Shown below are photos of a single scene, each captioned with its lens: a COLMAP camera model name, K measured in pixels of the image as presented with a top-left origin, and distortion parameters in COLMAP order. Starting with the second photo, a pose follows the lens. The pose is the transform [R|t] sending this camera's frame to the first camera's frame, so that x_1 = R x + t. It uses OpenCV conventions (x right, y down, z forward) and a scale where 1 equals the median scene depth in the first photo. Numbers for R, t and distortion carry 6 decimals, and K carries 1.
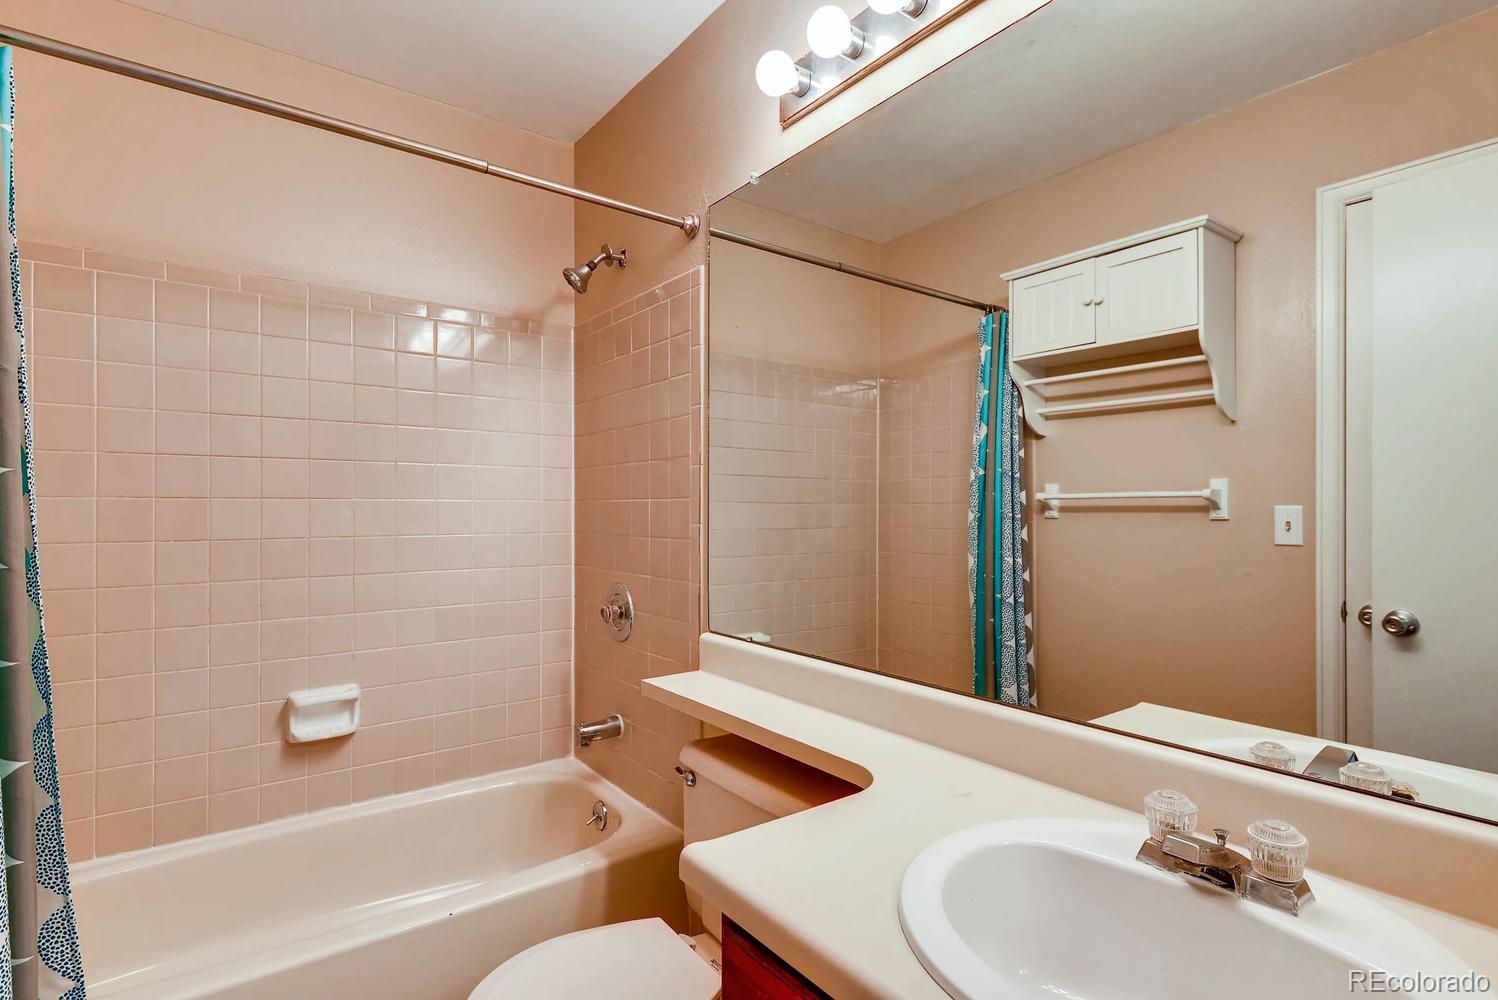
lens RADIAL K [[727.4, 0, 747.0], [0, 727.4, 507.9], [0, 0, 1]] dist [0.021904, -0.011707]
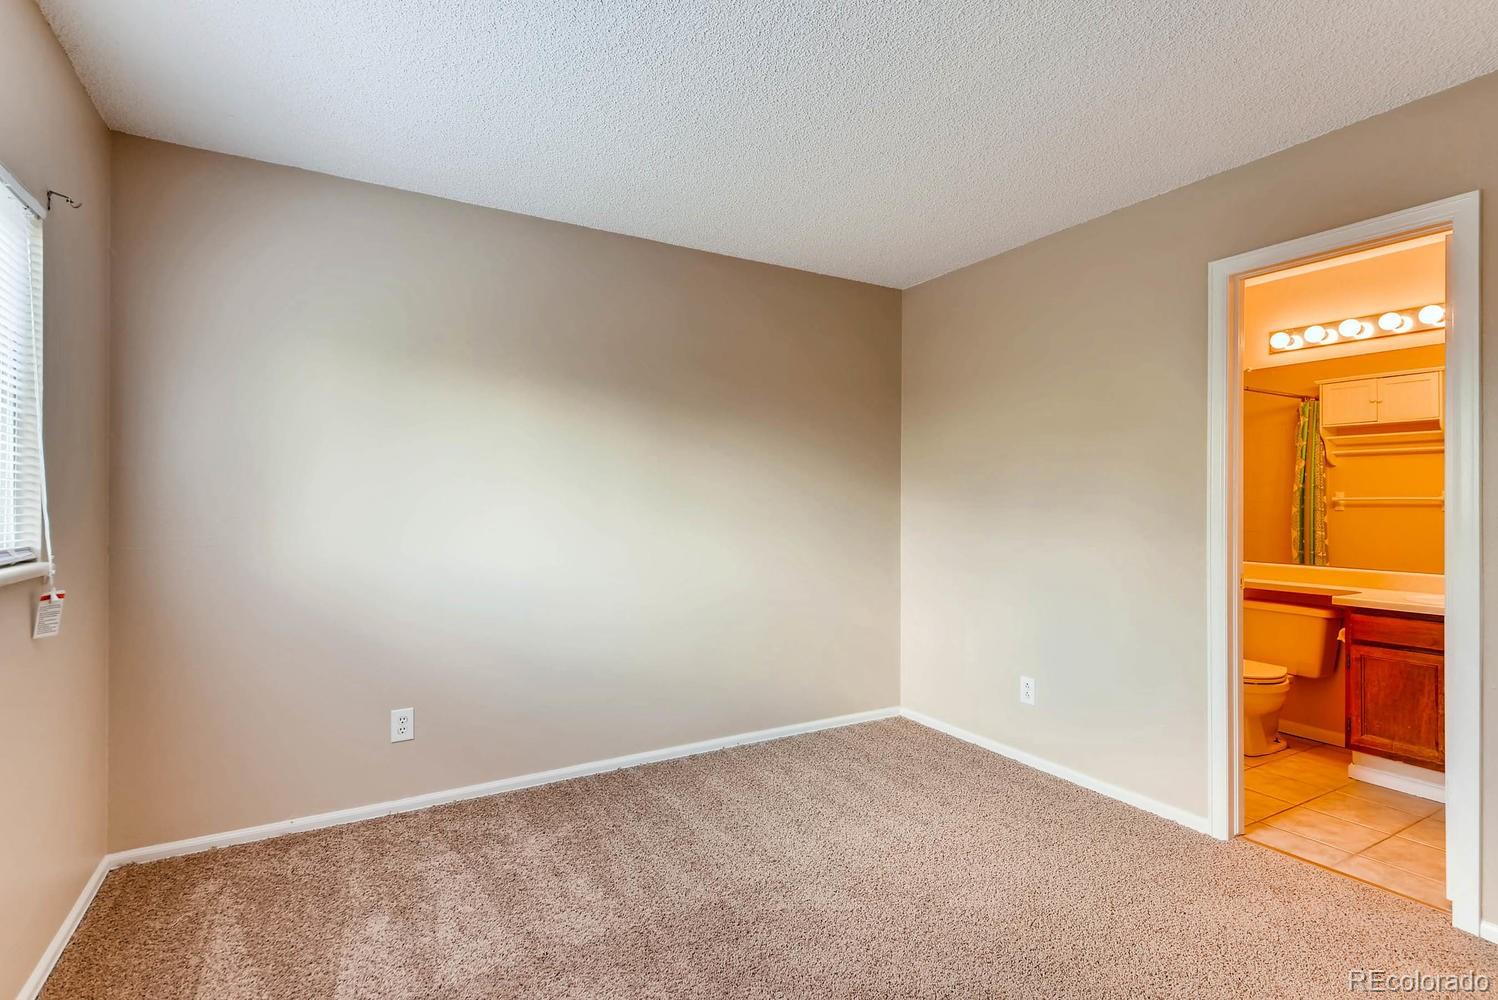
lens RADIAL K [[727.4, 0, 748.0], [0, 727.4, 497.5], [0, 0, 1]] dist [0.021904, -0.011707]
pose [[0.991991, 0.000403, -0.126310, -0.844912], [-0.001473, 0.999964, -0.008376, -0.001113], [0.126302, 0.008495, 0.991955, -1.039449]]
